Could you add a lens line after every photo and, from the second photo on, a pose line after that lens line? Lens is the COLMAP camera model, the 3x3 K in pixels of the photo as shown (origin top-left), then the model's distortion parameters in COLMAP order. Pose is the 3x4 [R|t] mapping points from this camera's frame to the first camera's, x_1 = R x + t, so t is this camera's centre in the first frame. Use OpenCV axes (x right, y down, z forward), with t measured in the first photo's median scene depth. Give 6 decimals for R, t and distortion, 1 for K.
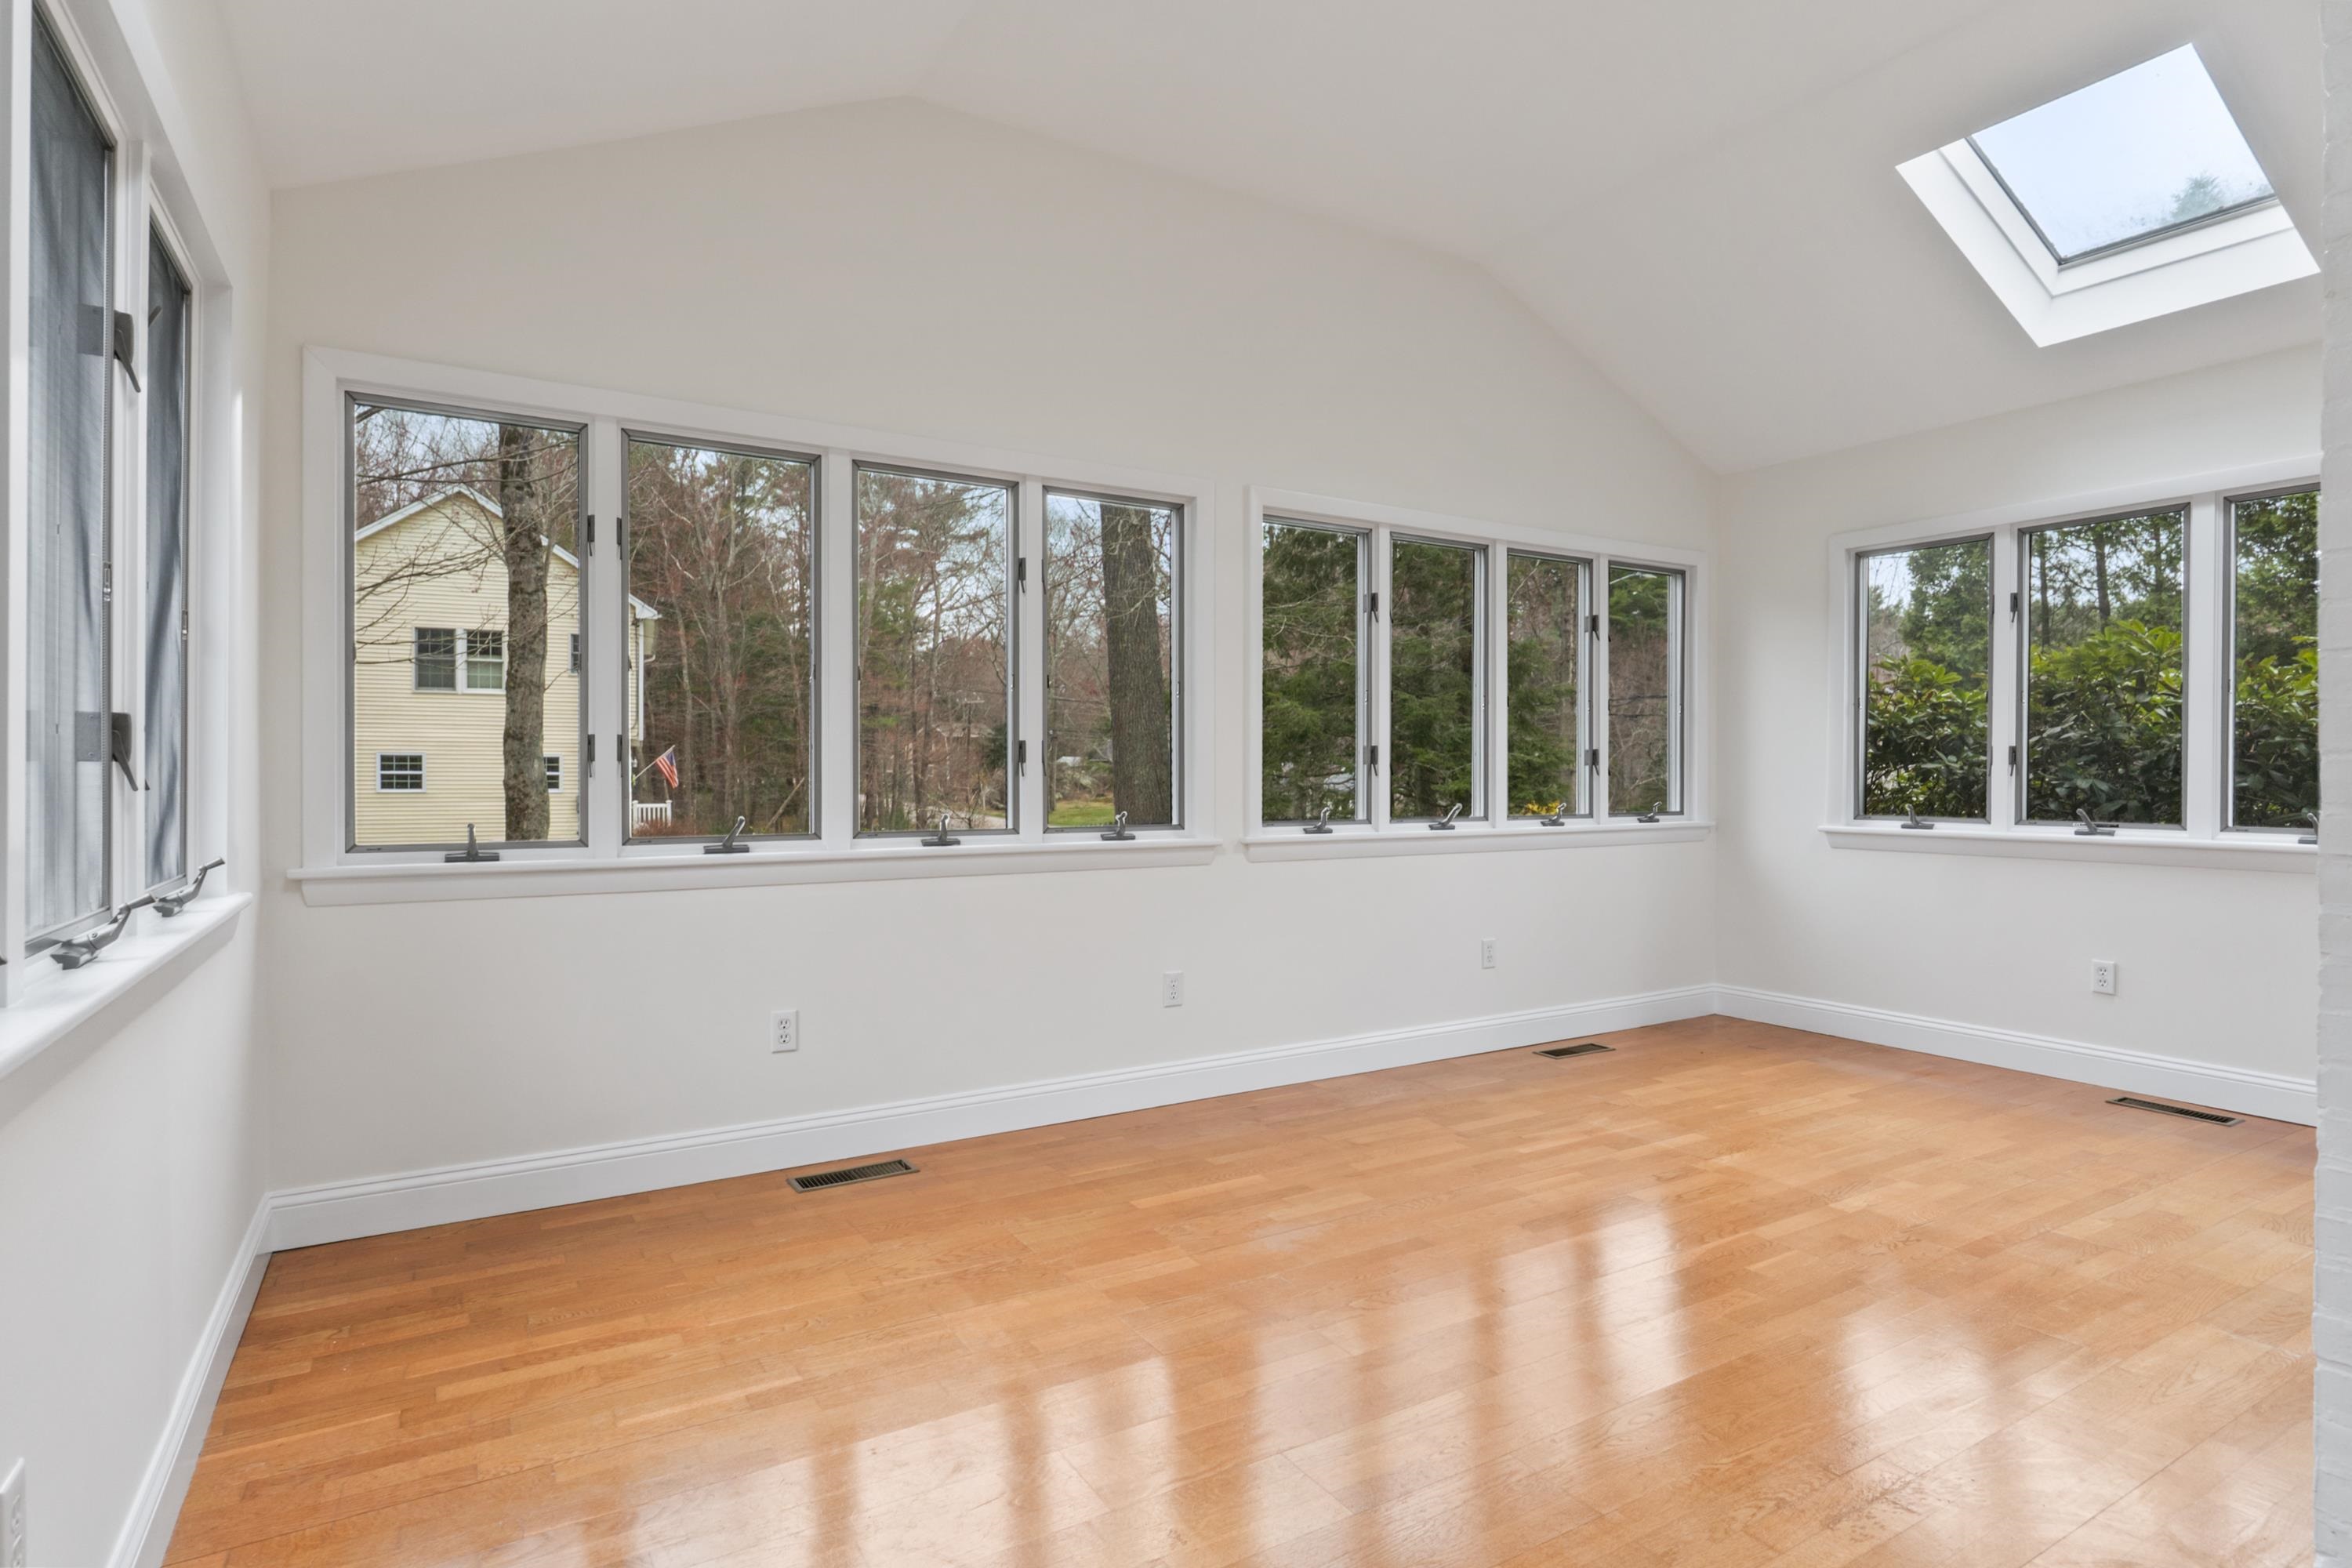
lens RADIAL K [[1217.8, 0, 1180.8], [0, 1217.8, 749.1], [0, 0, 1]] dist [-0.001486, -0.000399]
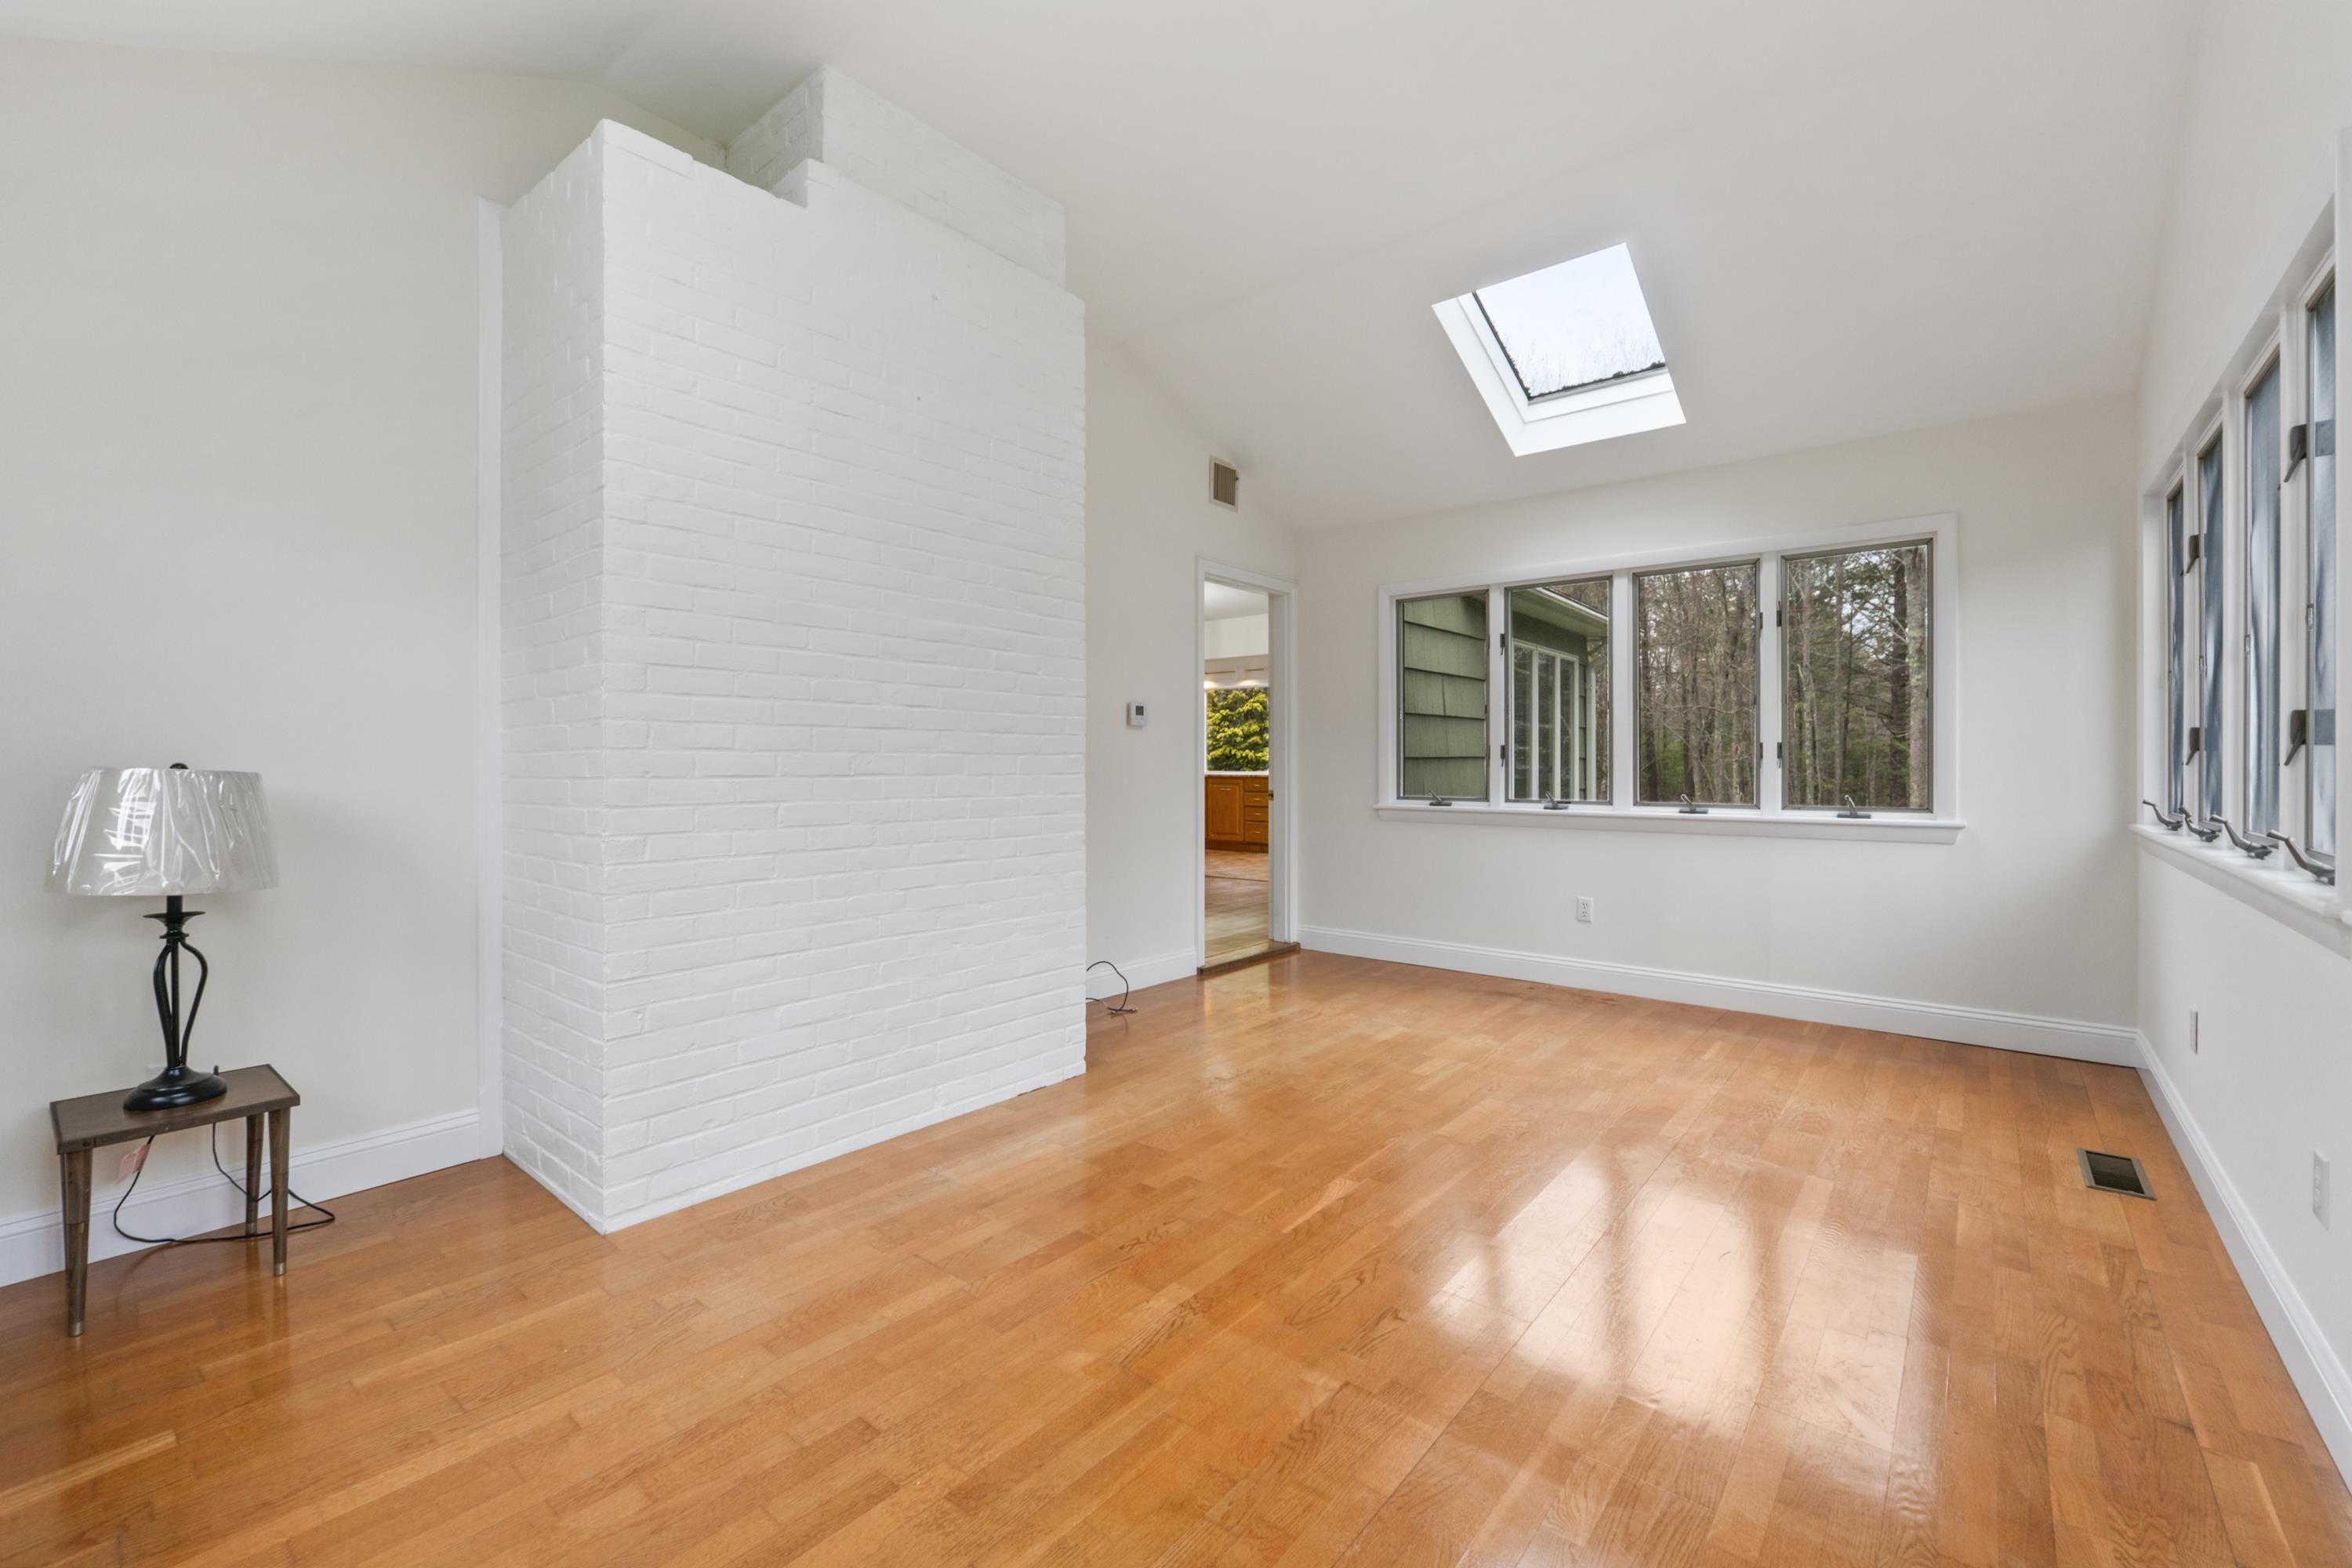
lens RADIAL K [[961.4, 0, 1176.0], [0, 961.4, 784.0], [0, 0, 1]] dist [0.000234, 0.000018]
pose [[-0.948671, 0.007701, -0.316169, 0.762766], [0.008030, 0.999968, 0.000262, 0.031483], [0.316161, -0.002290, -0.948703, 1.647629]]
